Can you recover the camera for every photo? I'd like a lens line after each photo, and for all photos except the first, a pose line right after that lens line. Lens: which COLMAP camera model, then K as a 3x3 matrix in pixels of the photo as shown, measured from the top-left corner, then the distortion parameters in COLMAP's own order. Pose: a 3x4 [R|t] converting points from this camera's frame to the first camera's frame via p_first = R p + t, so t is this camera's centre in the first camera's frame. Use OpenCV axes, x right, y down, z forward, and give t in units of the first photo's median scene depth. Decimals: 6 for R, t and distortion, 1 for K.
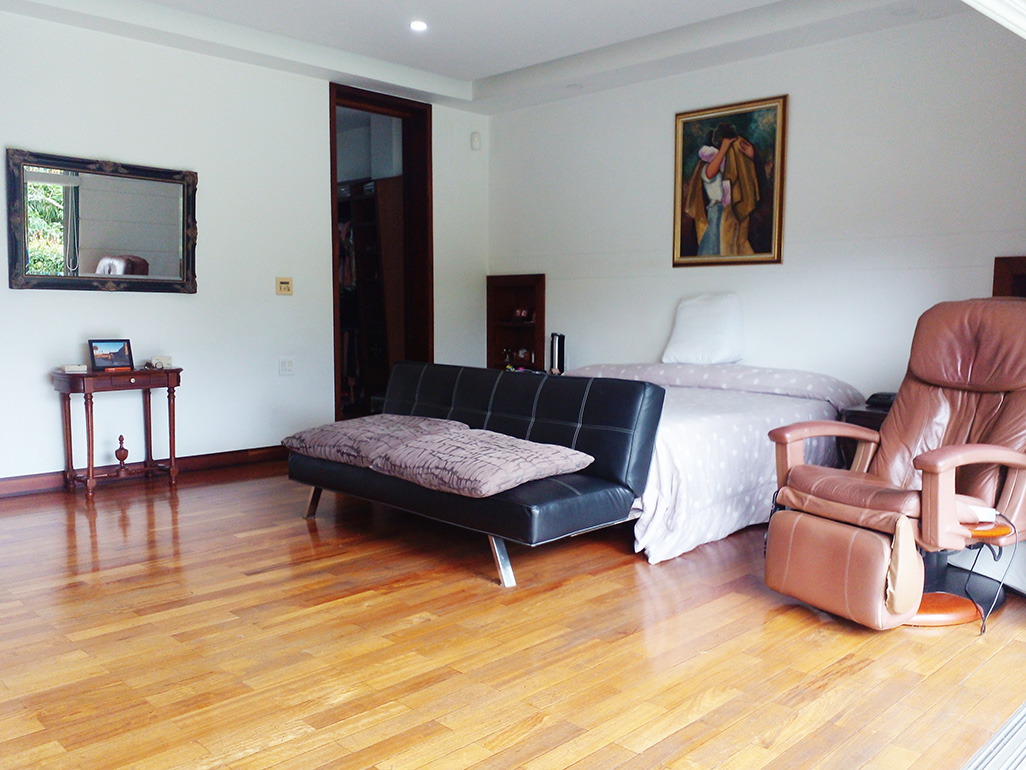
lens RADIAL K [[831.8, 0, 480.5], [0, 831.8, 410.3], [0, 0, 1]] dist [0.059810, -0.096305]
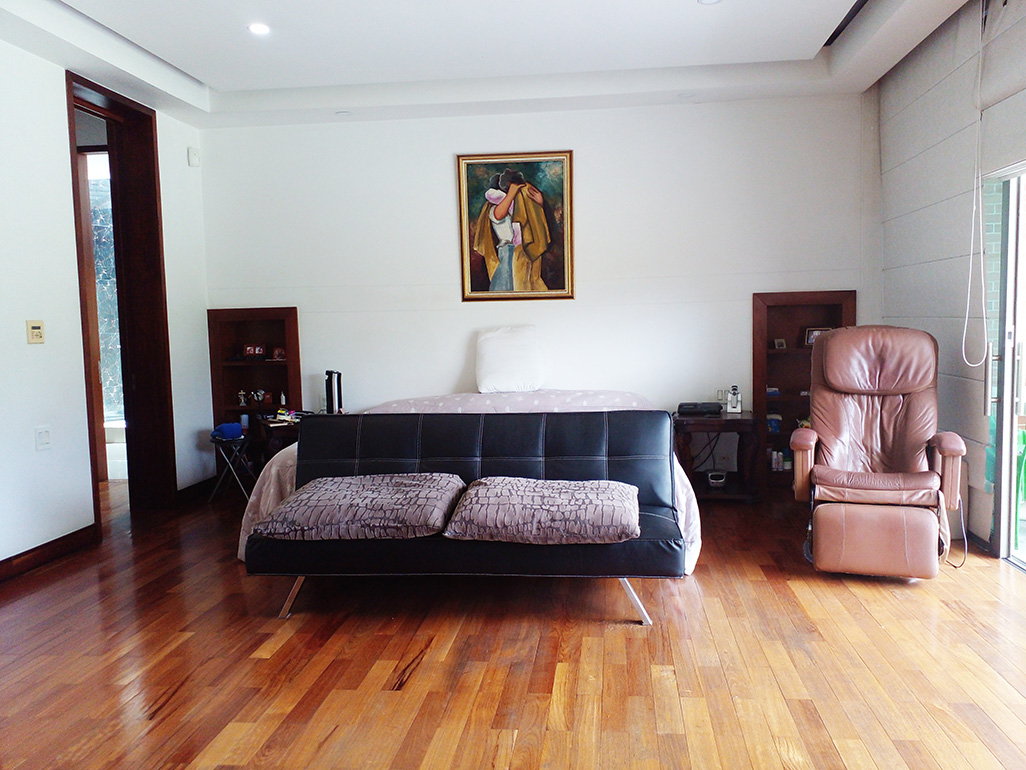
lens RADIAL K [[831.8, 0, 496.3], [0, 831.8, 422.0], [0, 0, 1]] dist [0.059810, -0.096305]
pose [[0.785042, -0.099135, 0.611458, -0.420953], [0.109105, 0.993807, 0.021047, -0.043699], [-0.609758, 0.050190, 0.790997, 0.175822]]
